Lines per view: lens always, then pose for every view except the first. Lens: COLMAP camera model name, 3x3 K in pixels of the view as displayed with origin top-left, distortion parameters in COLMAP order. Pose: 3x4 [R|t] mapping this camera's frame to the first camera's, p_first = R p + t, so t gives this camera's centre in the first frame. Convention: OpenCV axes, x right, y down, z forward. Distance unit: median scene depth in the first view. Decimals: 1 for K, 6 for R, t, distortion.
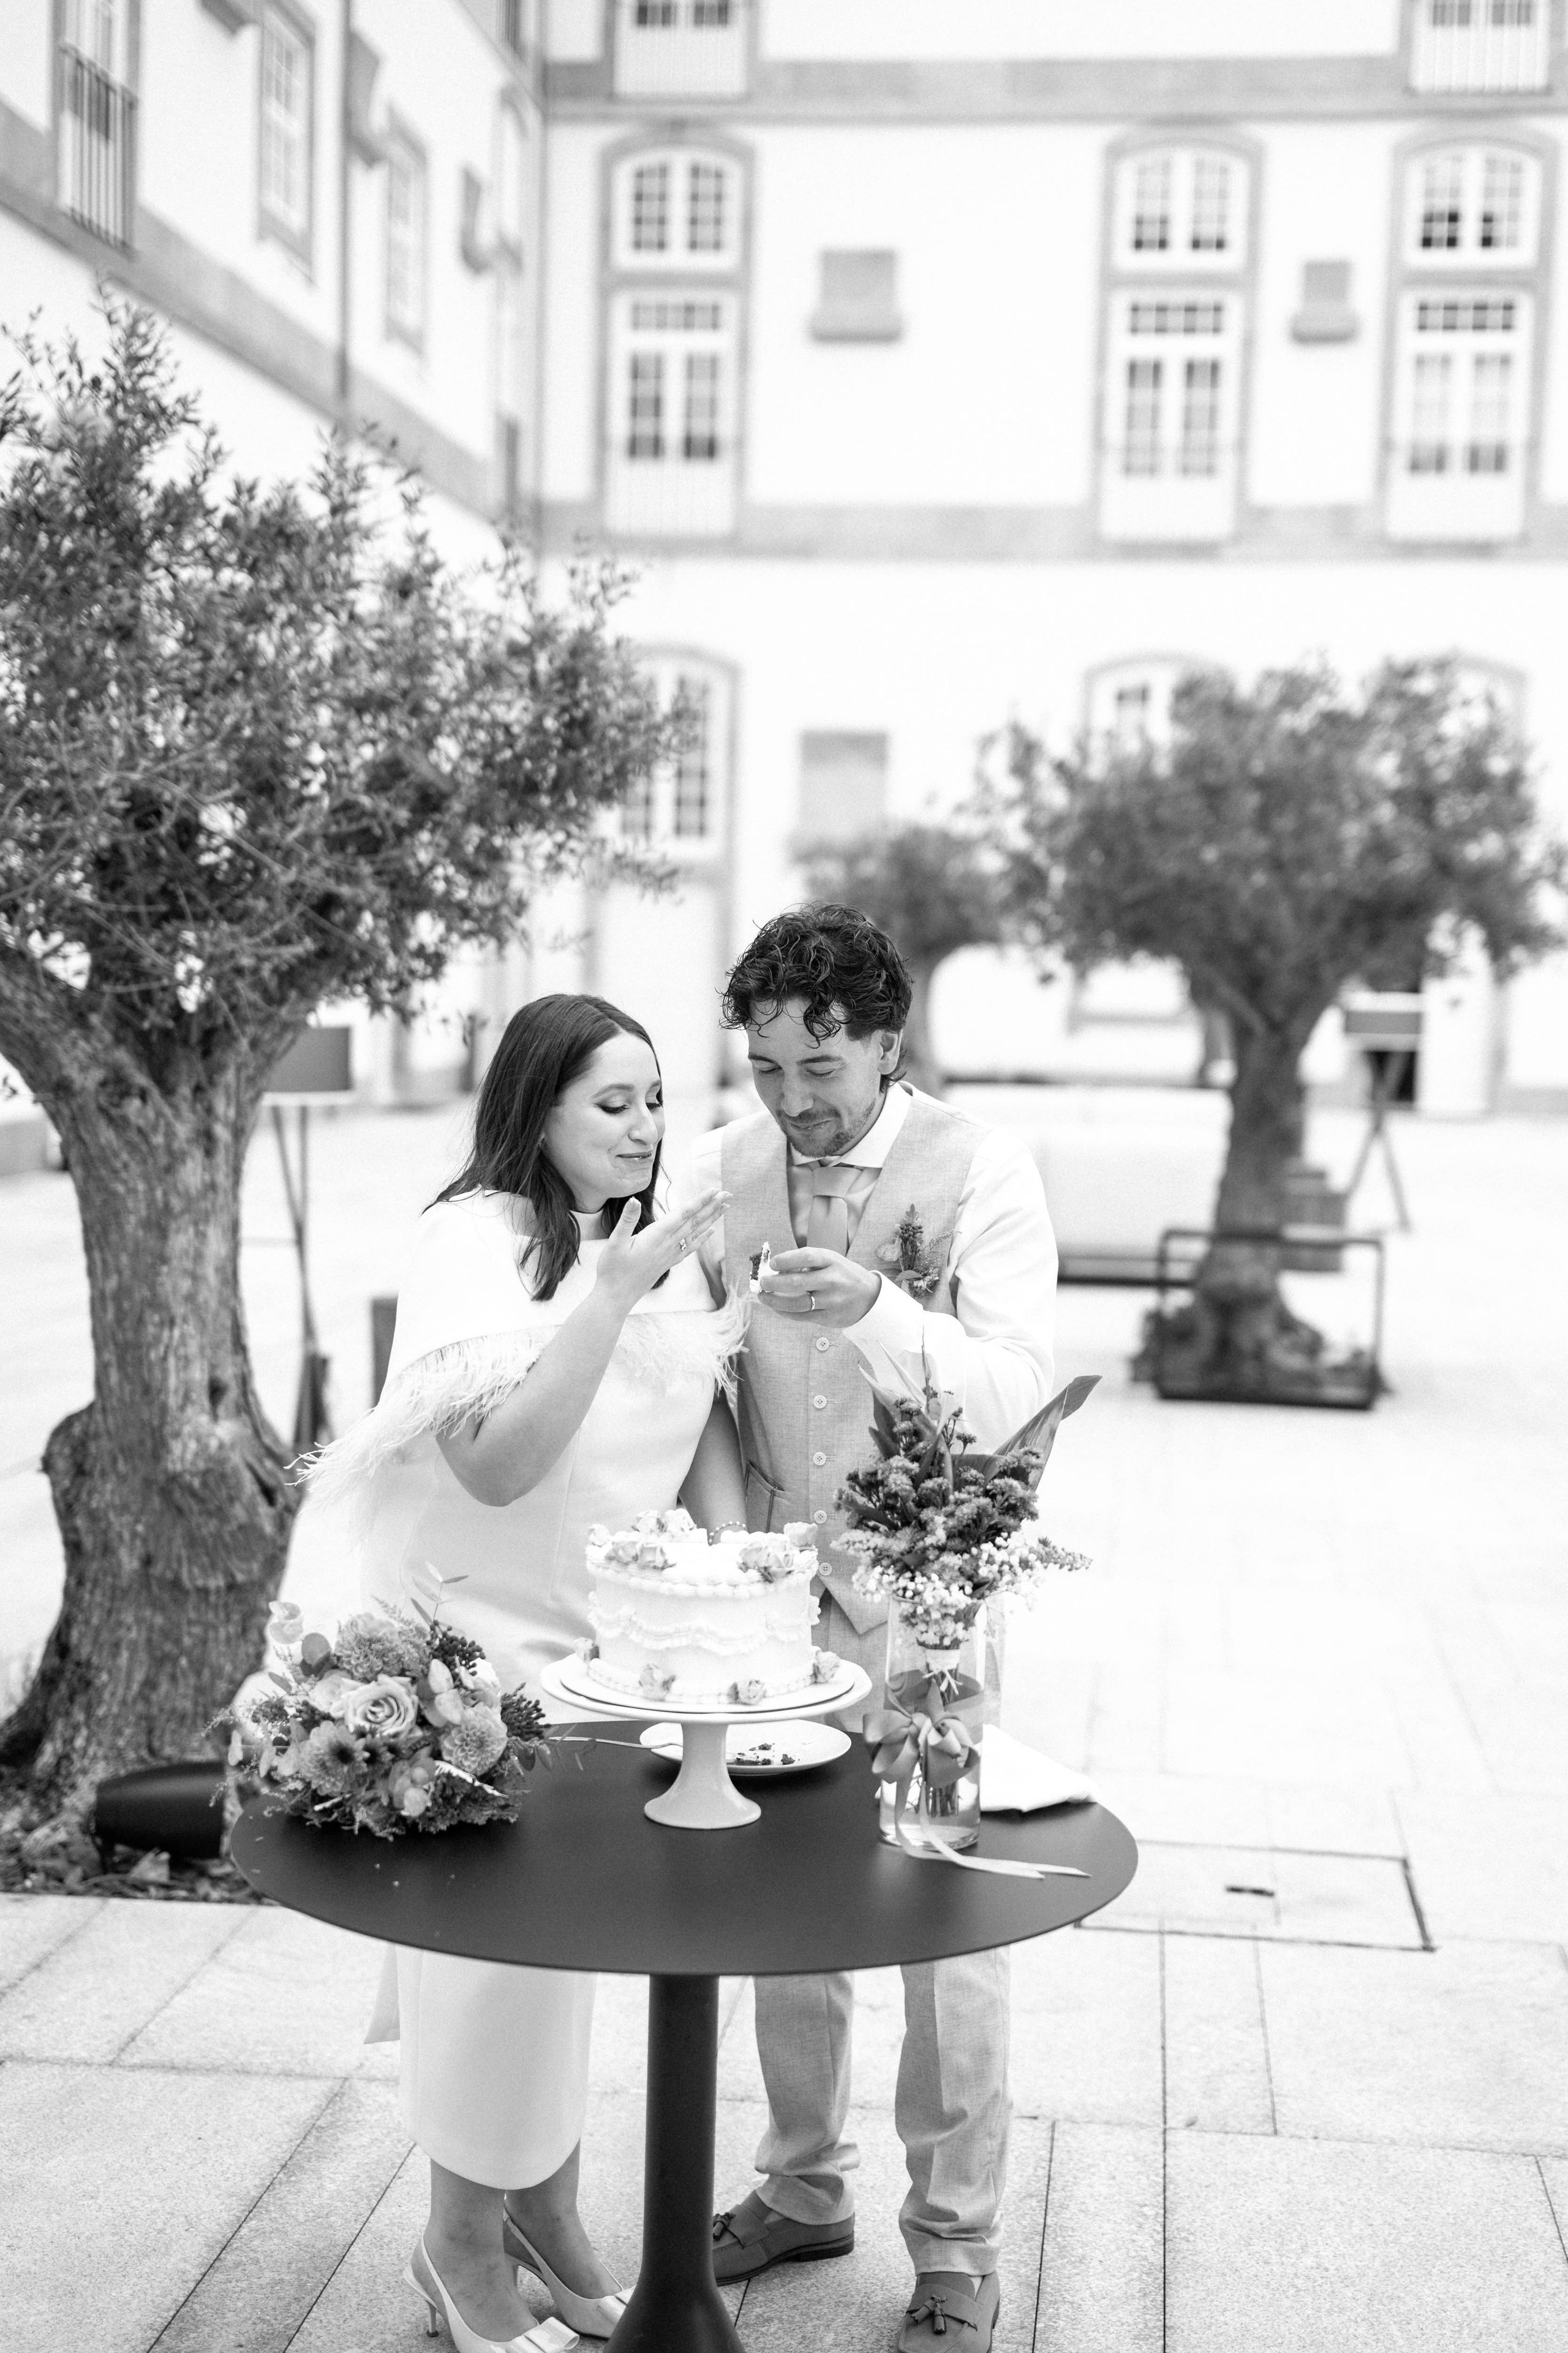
lens RADIAL K [[3310.8, 0, 784.0], [0, 3310.8, 1176.5], [0, 0, 1]] dist [0.200760, -0.576818]
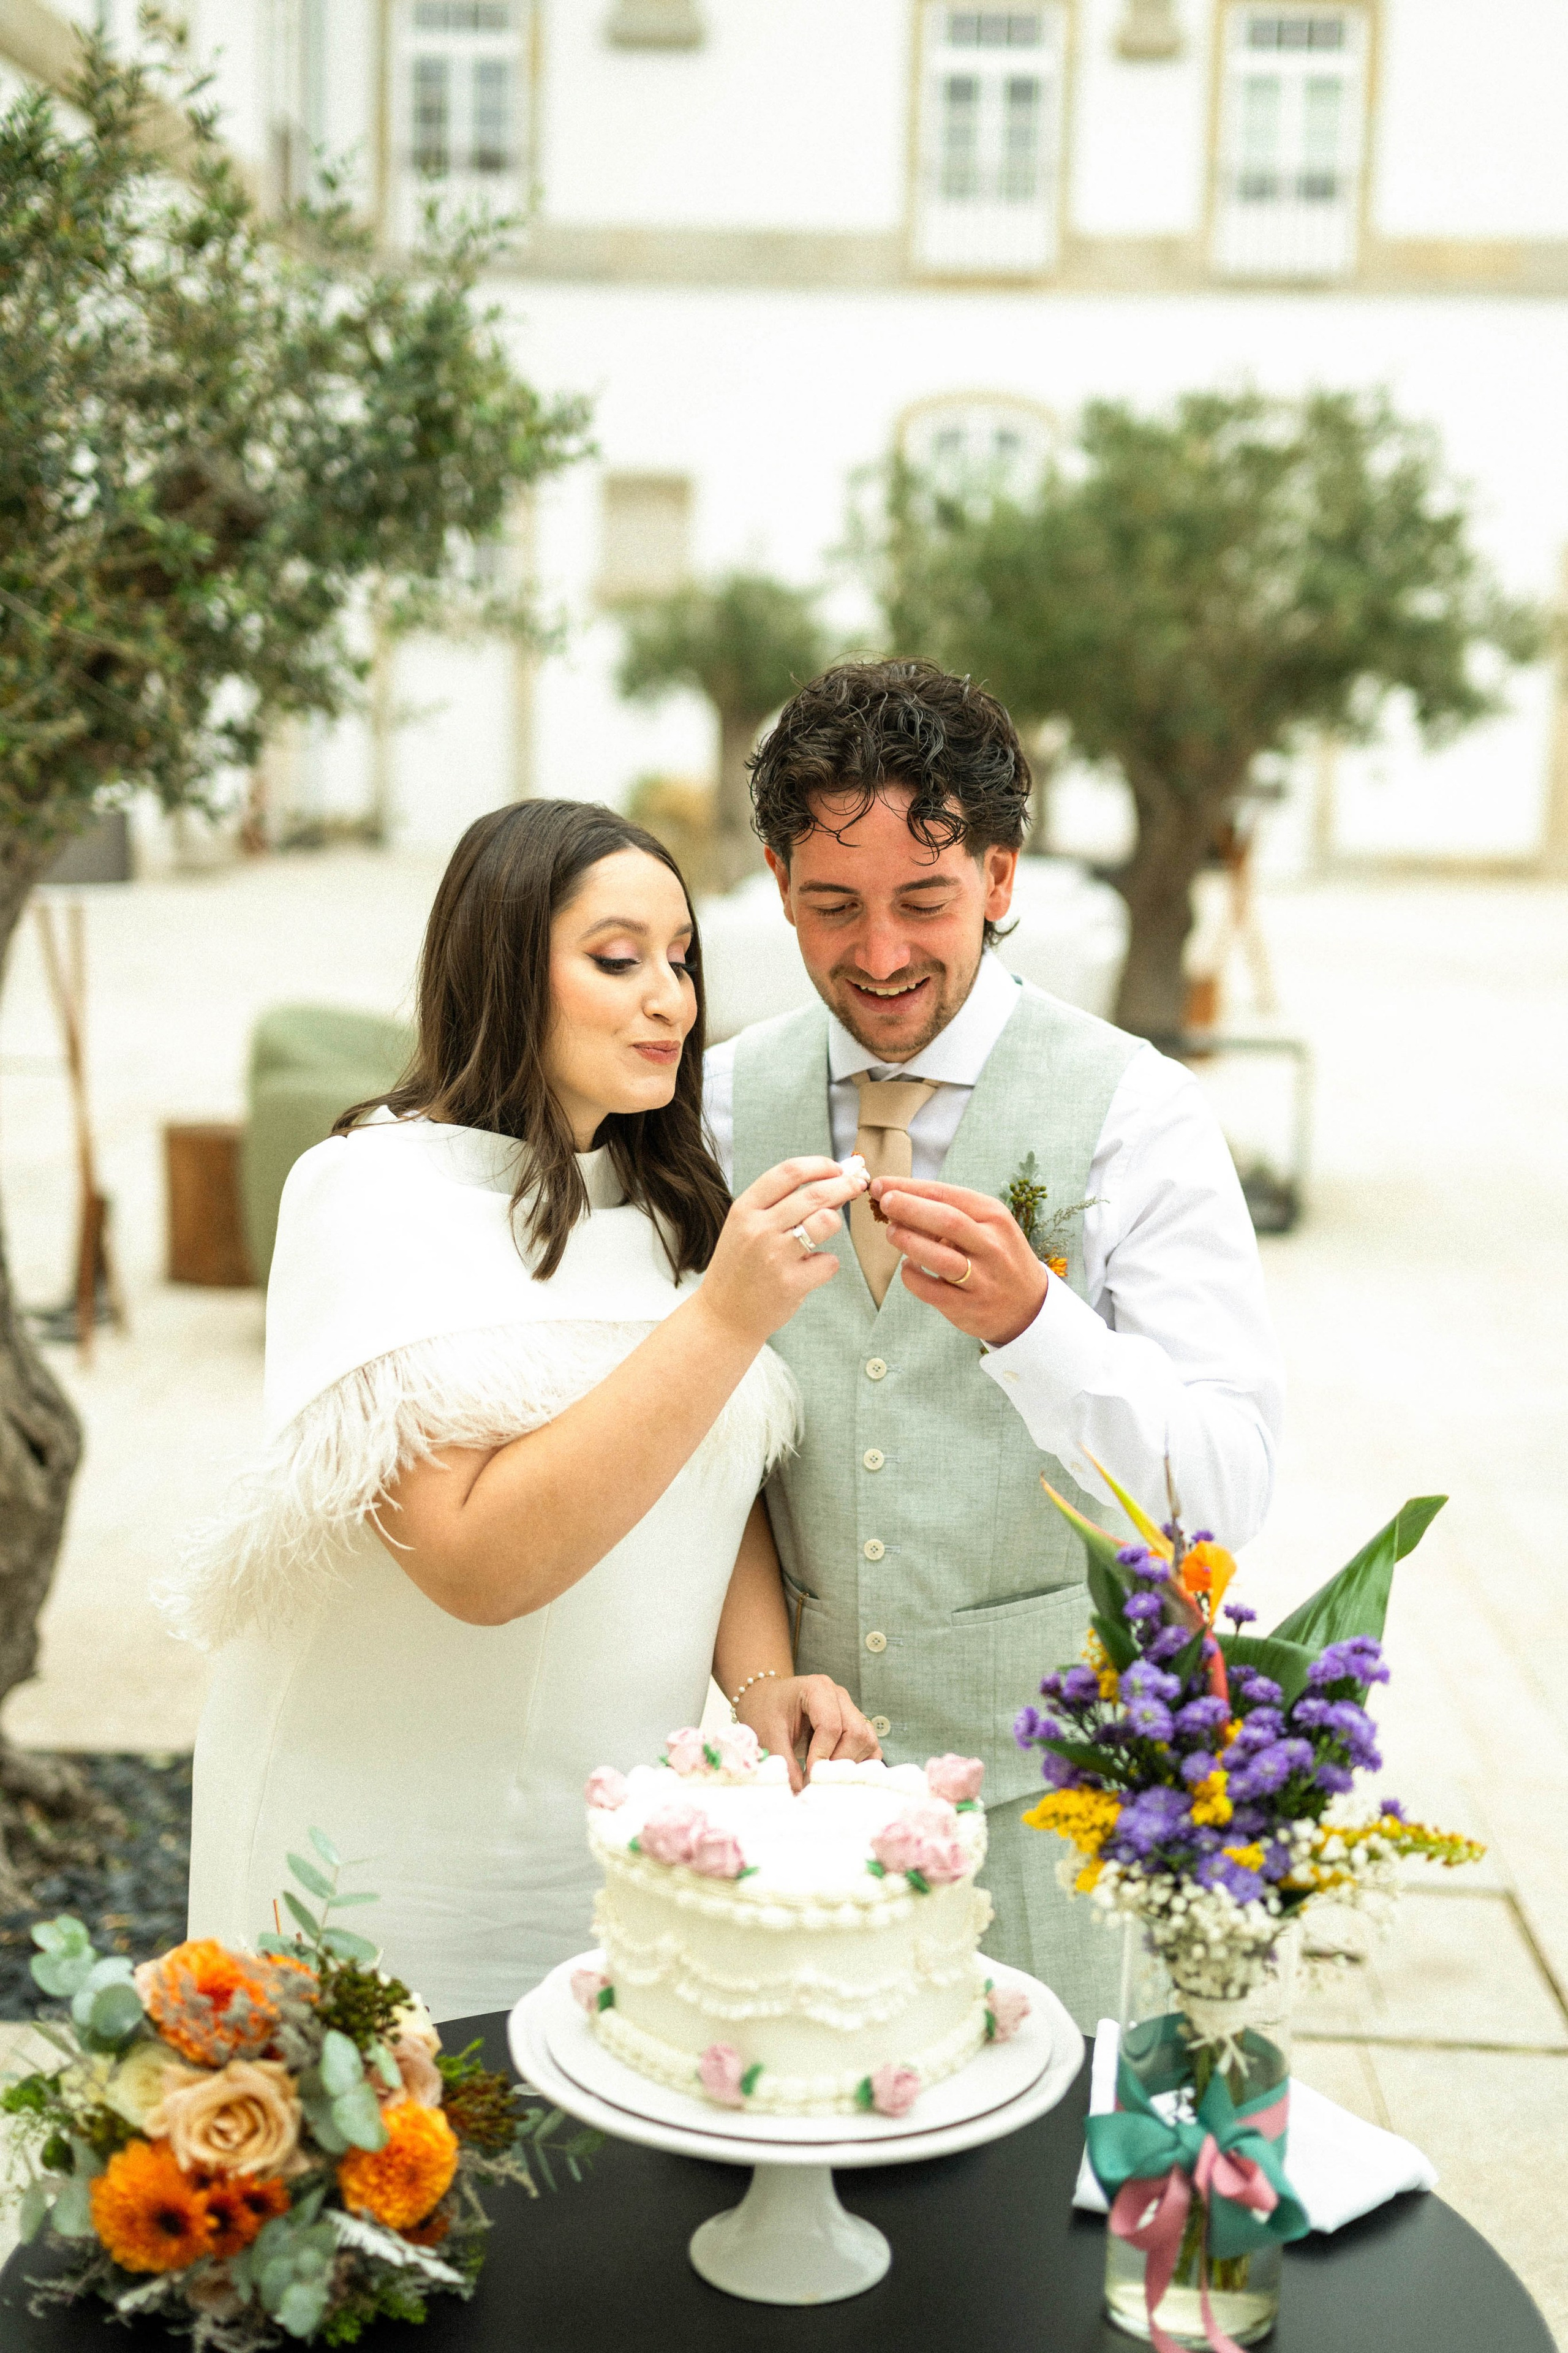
lens RADIAL K [[3305.1, 0, 784.0], [0, 3305.1, 1176.5], [0, 0, 1]] dist [0.177910, -0.429356]
pose [[0.997855, -0.006608, 0.065121, -0.035134], [0.001794, 0.997278, 0.073715, -0.022939], [-0.065431, -0.073440, 0.995151, 0.242204]]
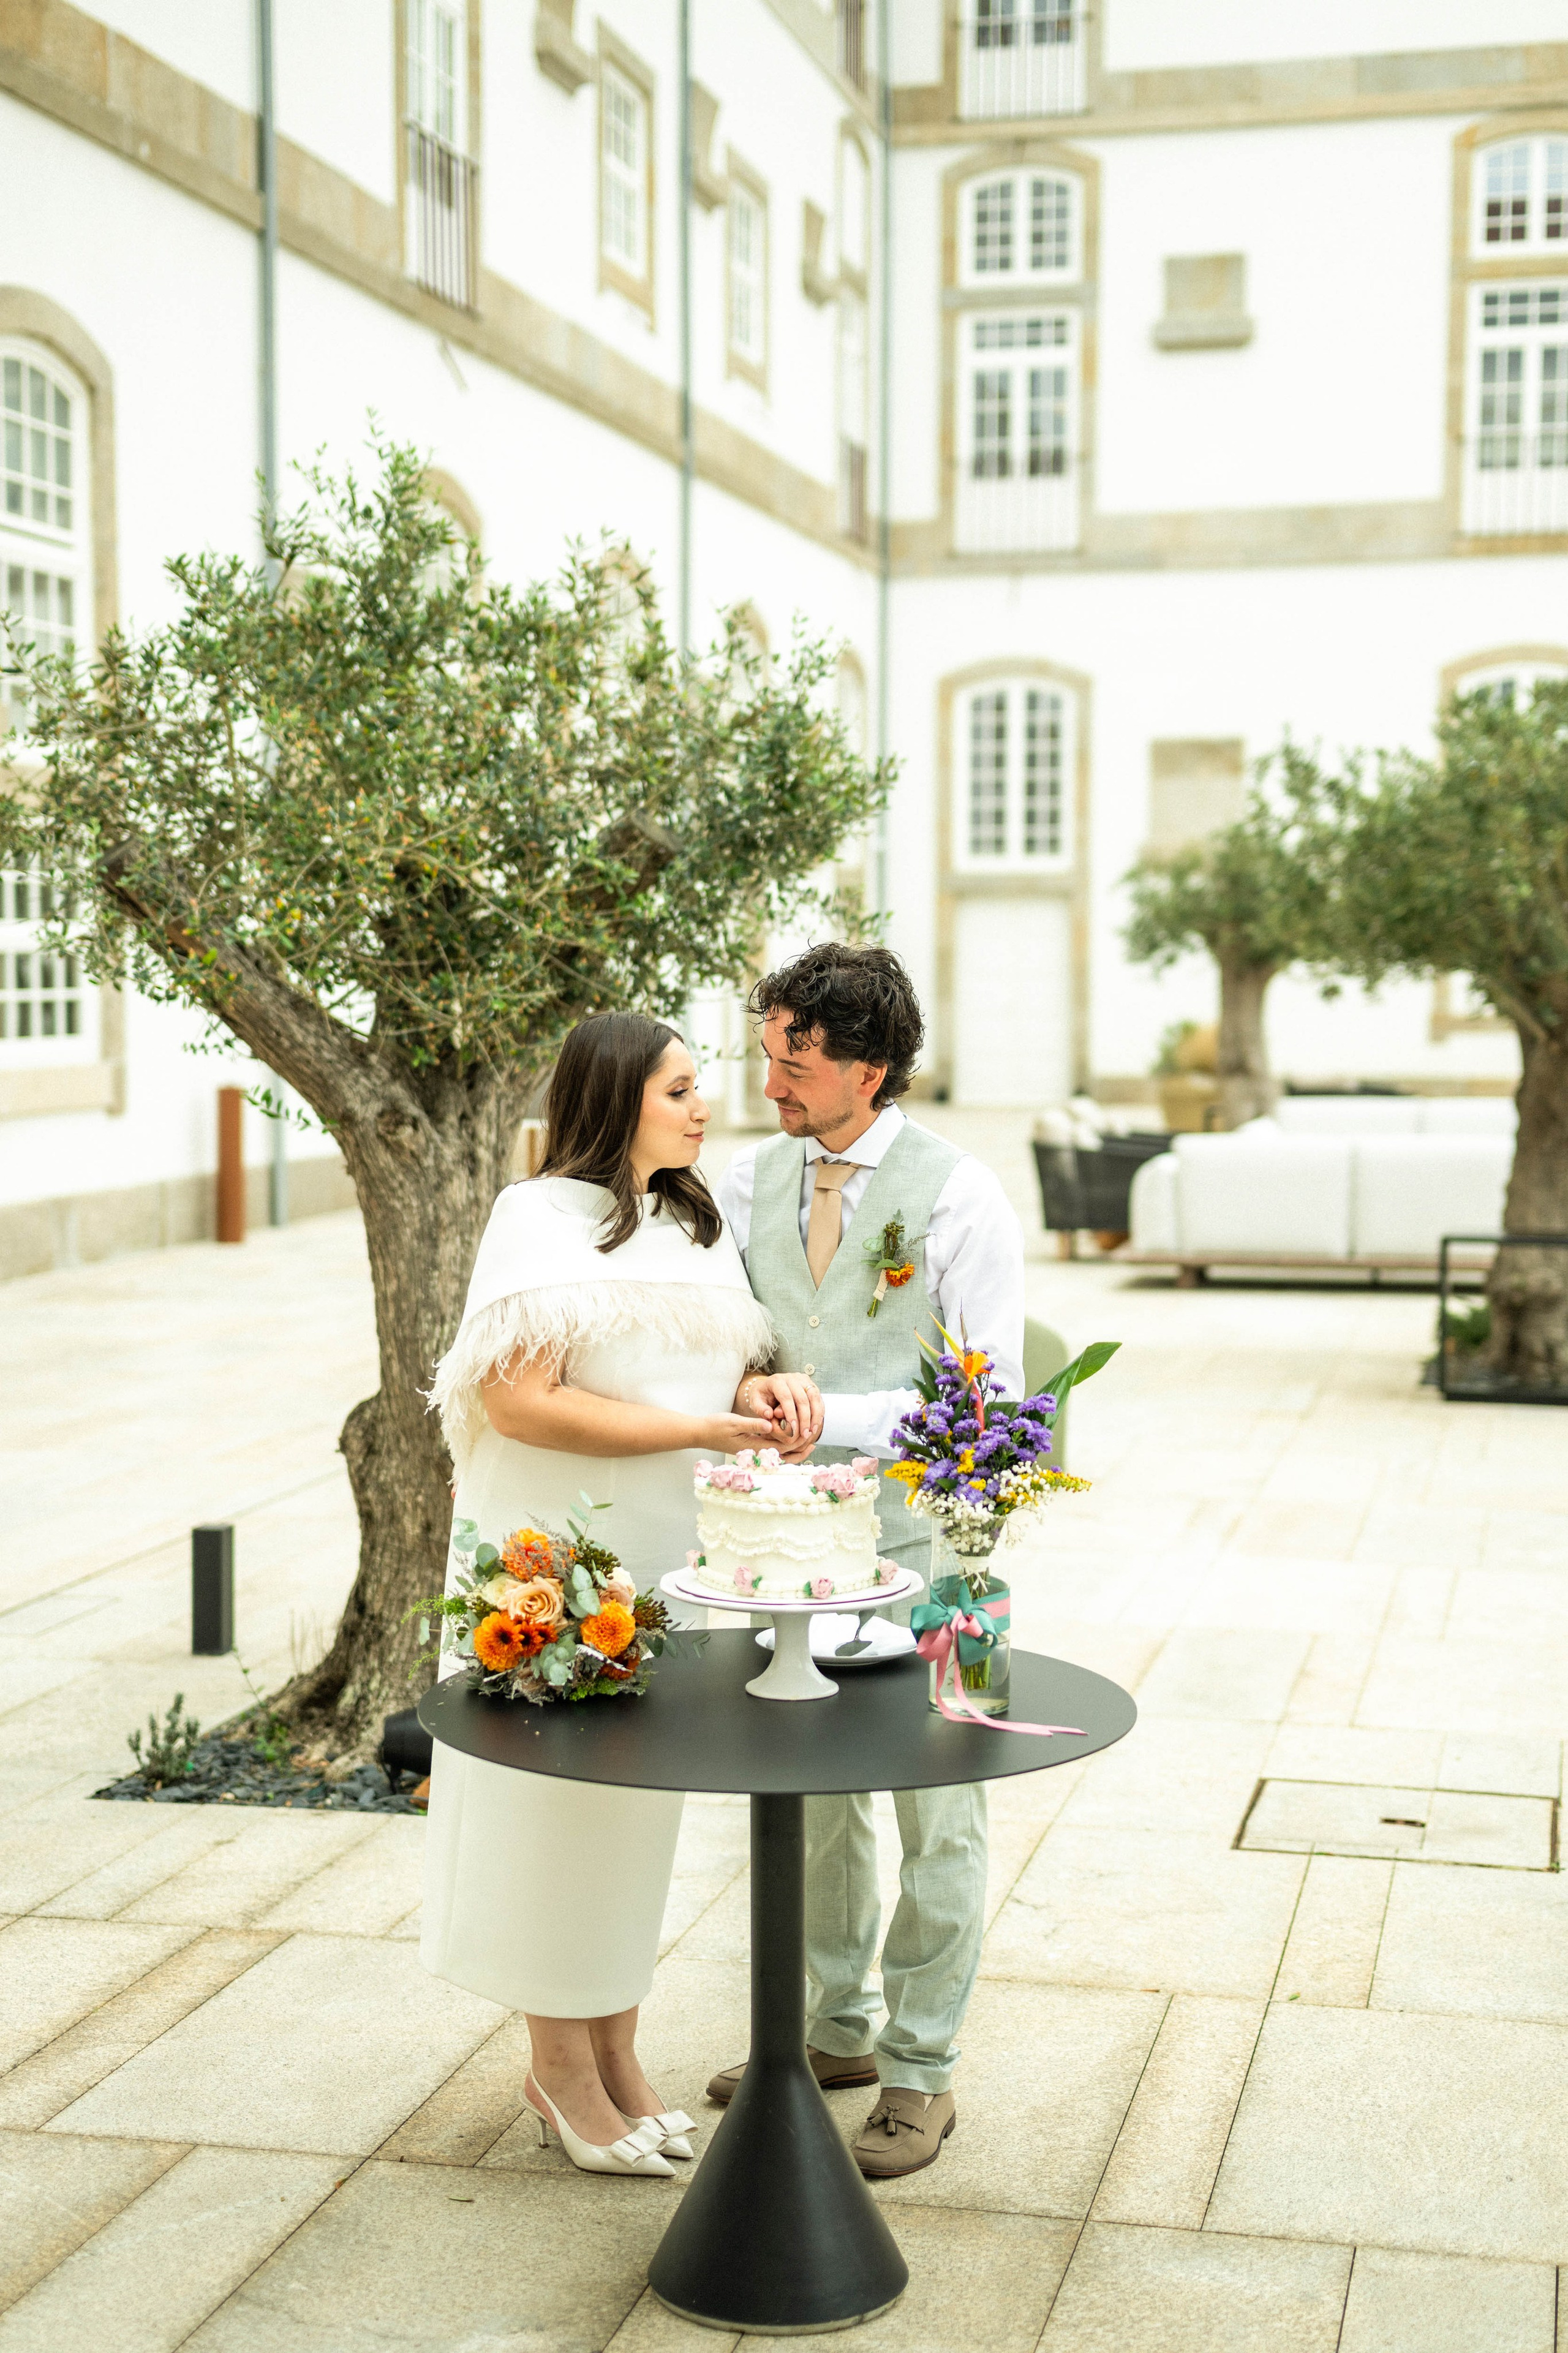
lens RADIAL K [[3391.3, 0, 734.9], [0, 3391.3, 1176.1], [0, 0, 1]] dist [0.168294, -0.384973]
pose [[0.991340, -0.018420, -0.130023, 0.069731], [0.017648, 0.999819, -0.007091, 0.003974], [0.130130, 0.004735, 0.991486, -0.152074]]
